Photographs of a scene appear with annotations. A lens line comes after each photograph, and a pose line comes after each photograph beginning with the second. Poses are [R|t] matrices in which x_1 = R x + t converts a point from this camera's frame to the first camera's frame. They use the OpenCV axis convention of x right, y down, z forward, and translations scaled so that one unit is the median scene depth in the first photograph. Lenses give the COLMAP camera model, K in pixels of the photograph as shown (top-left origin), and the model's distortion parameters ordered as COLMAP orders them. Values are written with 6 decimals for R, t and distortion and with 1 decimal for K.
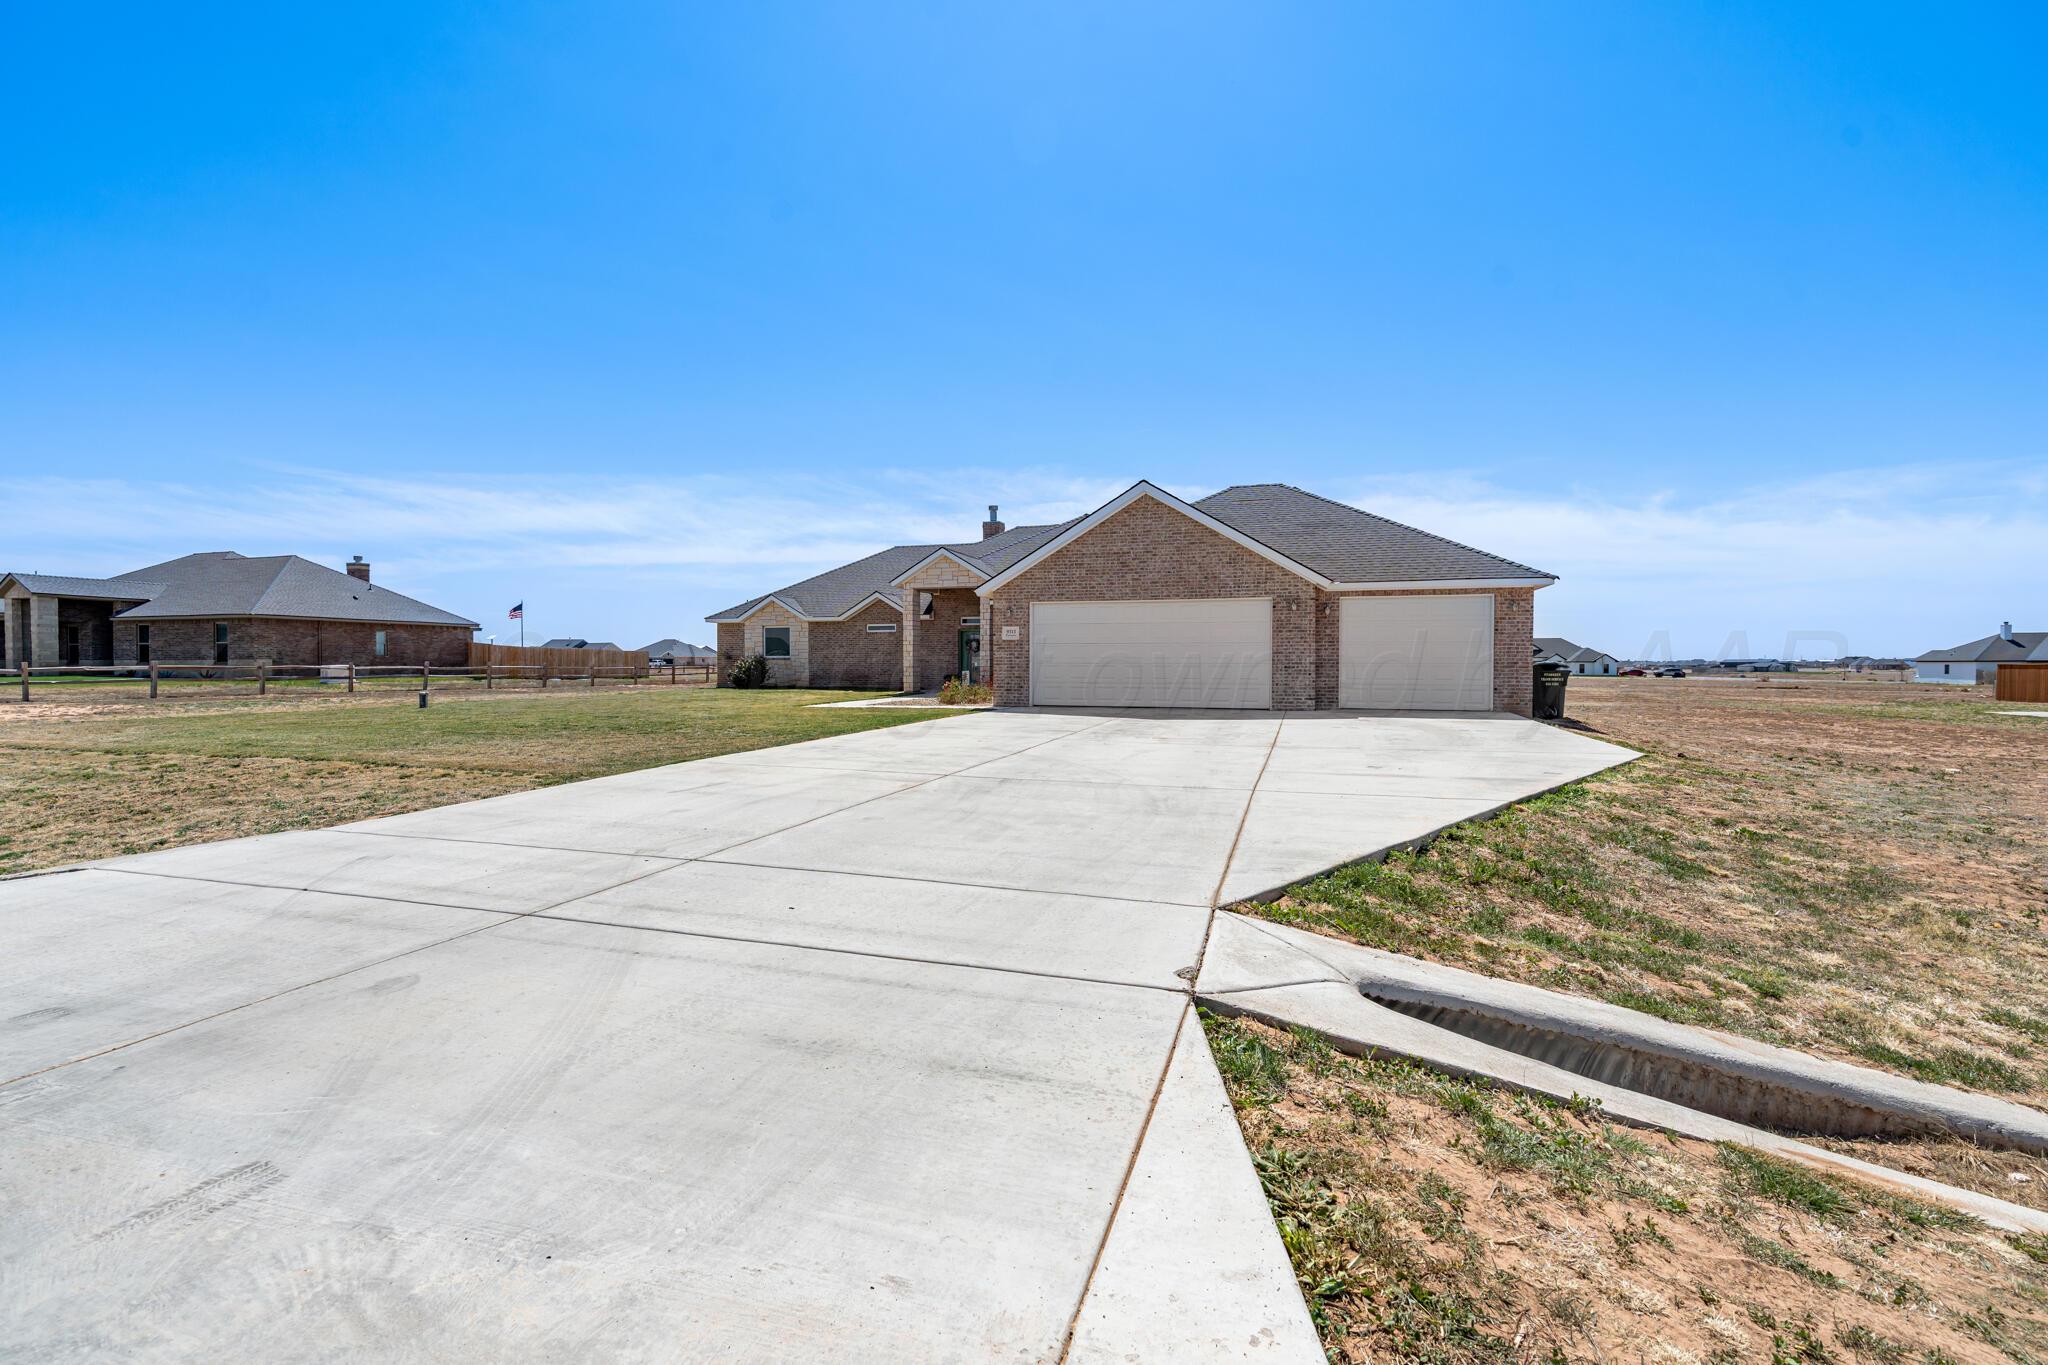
lens RADIAL K [[931.7, 0, 1024.0], [0, 931.7, 682.5], [0, 0, 1]] dist [-0.010577, 0.000265]
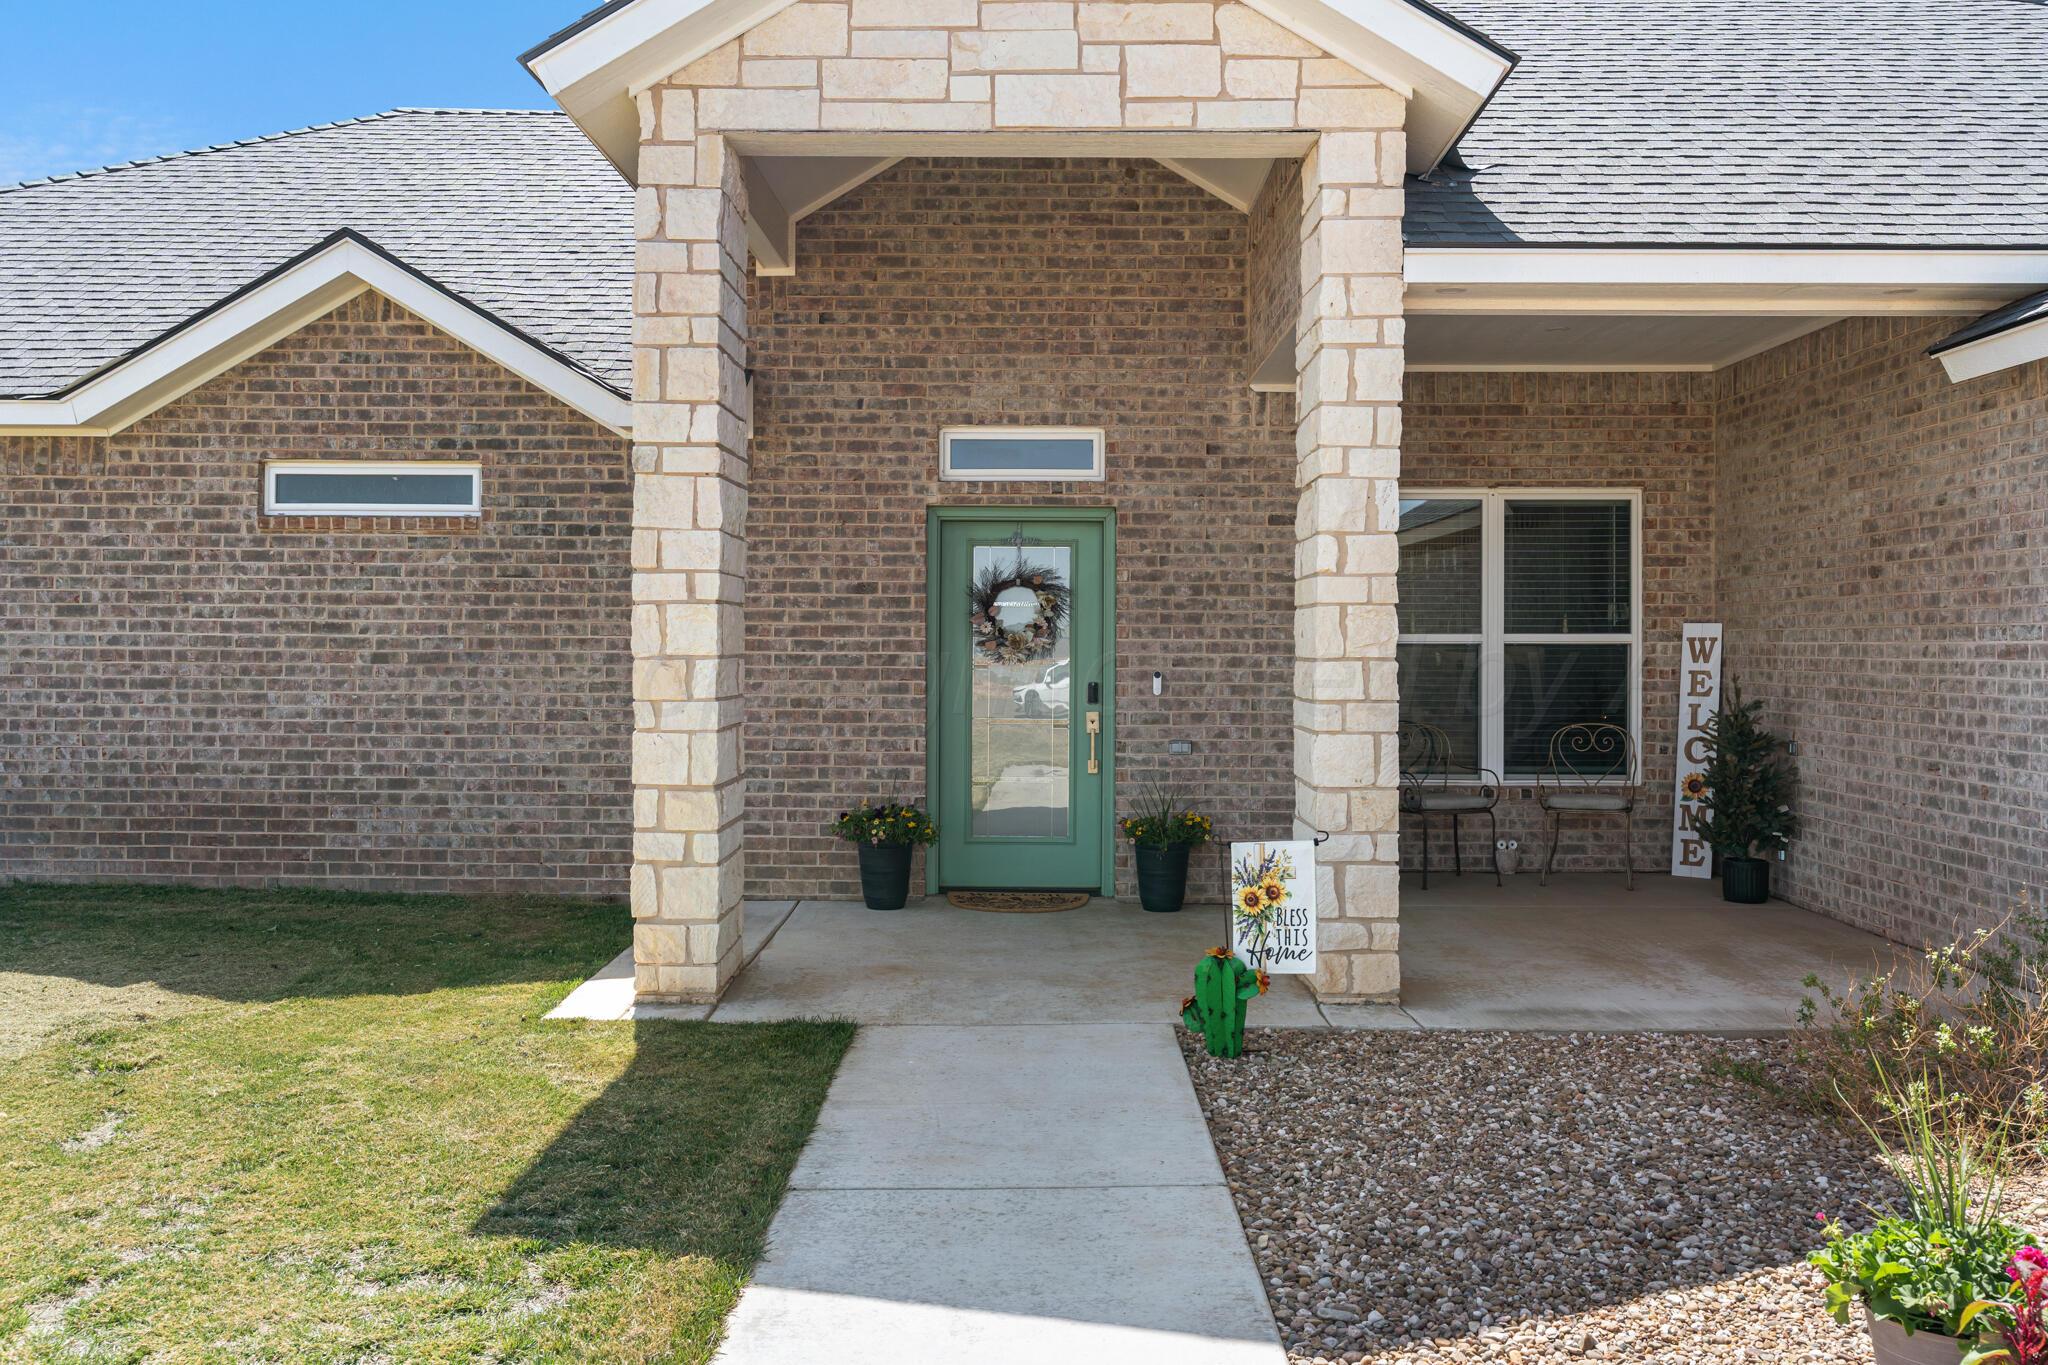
lens RADIAL K [[1668.6, 0, 1030.5], [0, 1668.6, 646.4], [0, 0, 1]] dist [0.012999, 0.002020]
pose [[0.954953, 0.002650, 0.296745, -0.200784], [0.002649, 0.999844, -0.017454, -0.042902], [-0.296745, 0.017453, 0.954797, 1.081840]]
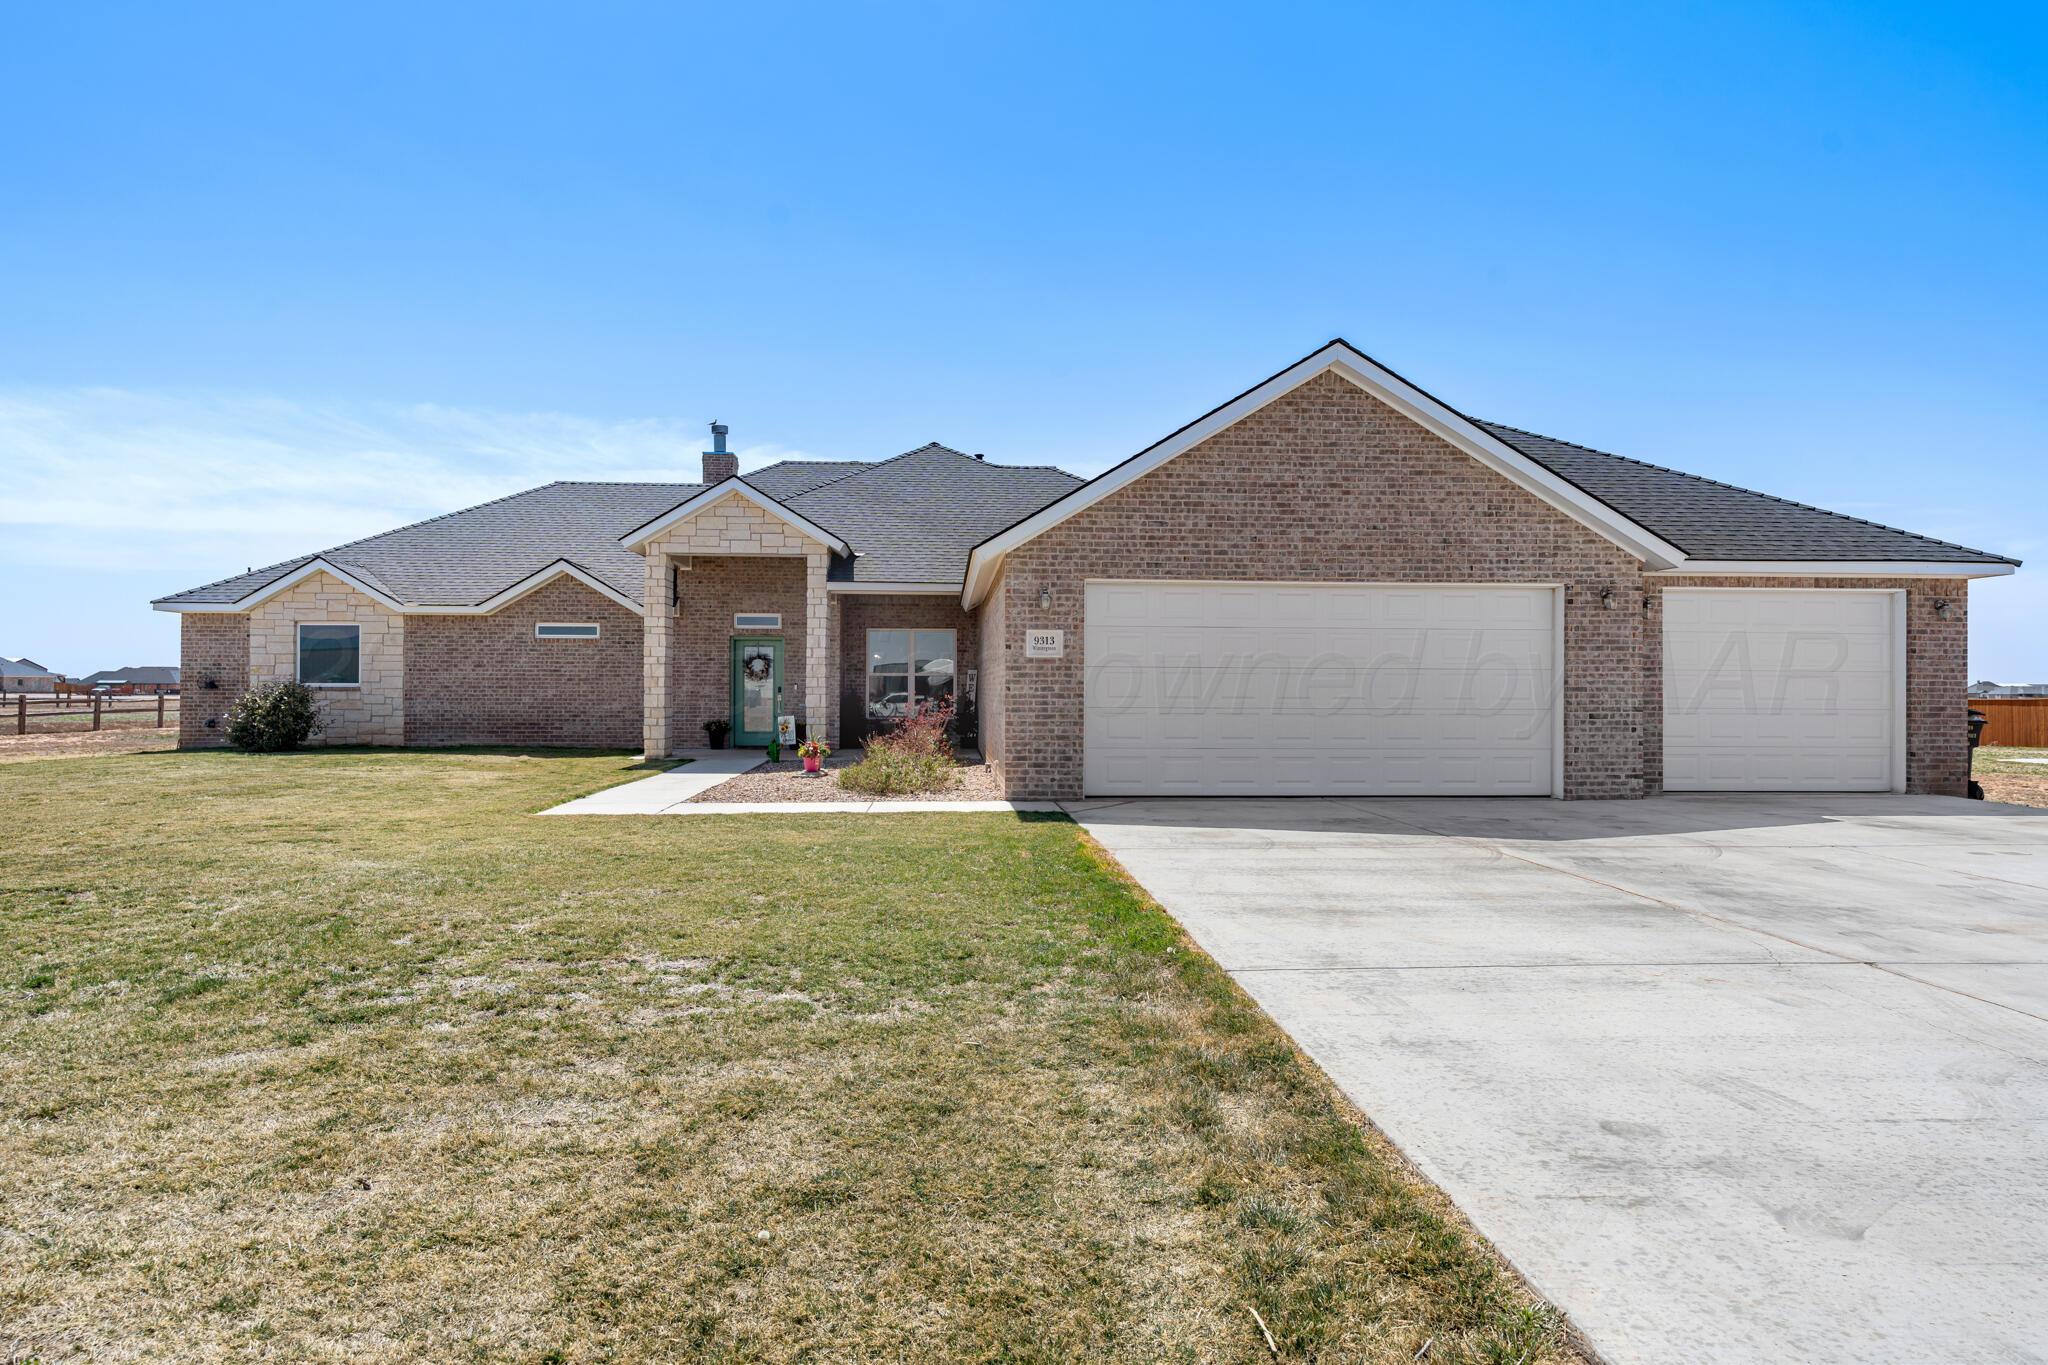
lens RADIAL K [[1200.5, 0, 1024.0], [0, 1200.5, 682.5], [0, 0, 1]] dist [0.002693, 0.001224]
pose [[0.931165, 0.004172, 0.364574, -0.243296], [0.004951, 0.999698, -0.024085, -0.019011], [-0.364564, 0.024232, 0.930863, 0.441242]]
